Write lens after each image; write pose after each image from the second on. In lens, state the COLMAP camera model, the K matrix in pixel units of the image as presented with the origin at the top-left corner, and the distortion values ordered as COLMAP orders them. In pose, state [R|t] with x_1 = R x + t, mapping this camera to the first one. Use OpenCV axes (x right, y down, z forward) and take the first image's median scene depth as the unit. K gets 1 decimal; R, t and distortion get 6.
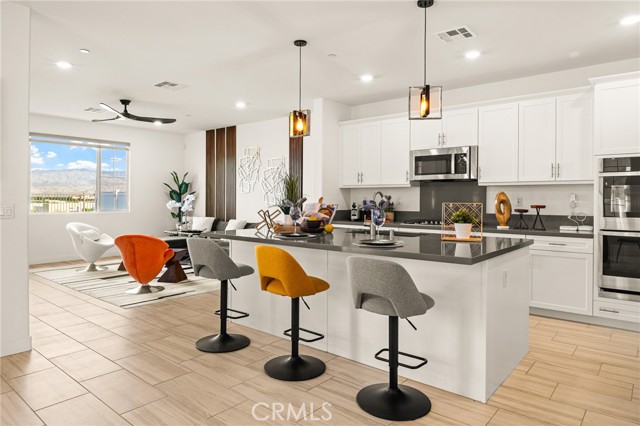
lens RADIAL K [[411.5, 0, 322.7], [0, 411.5, 199.8], [0, 0, 1]] dist [0.000564, -0.001452]
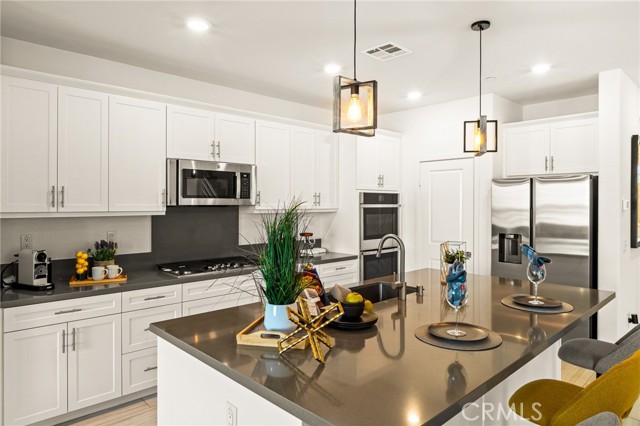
lens RADIAL K [[407.2, 0, 318.7], [0, 407.2, 203.2], [0, 0, 1]] dist [-0.002370, -0.000944]
pose [[0.119824, -0.002831, 0.992791, -0.418190], [0.002222, 0.999994, 0.002584, -0.056756], [-0.992793, 0.001897, 0.119829, 0.771042]]
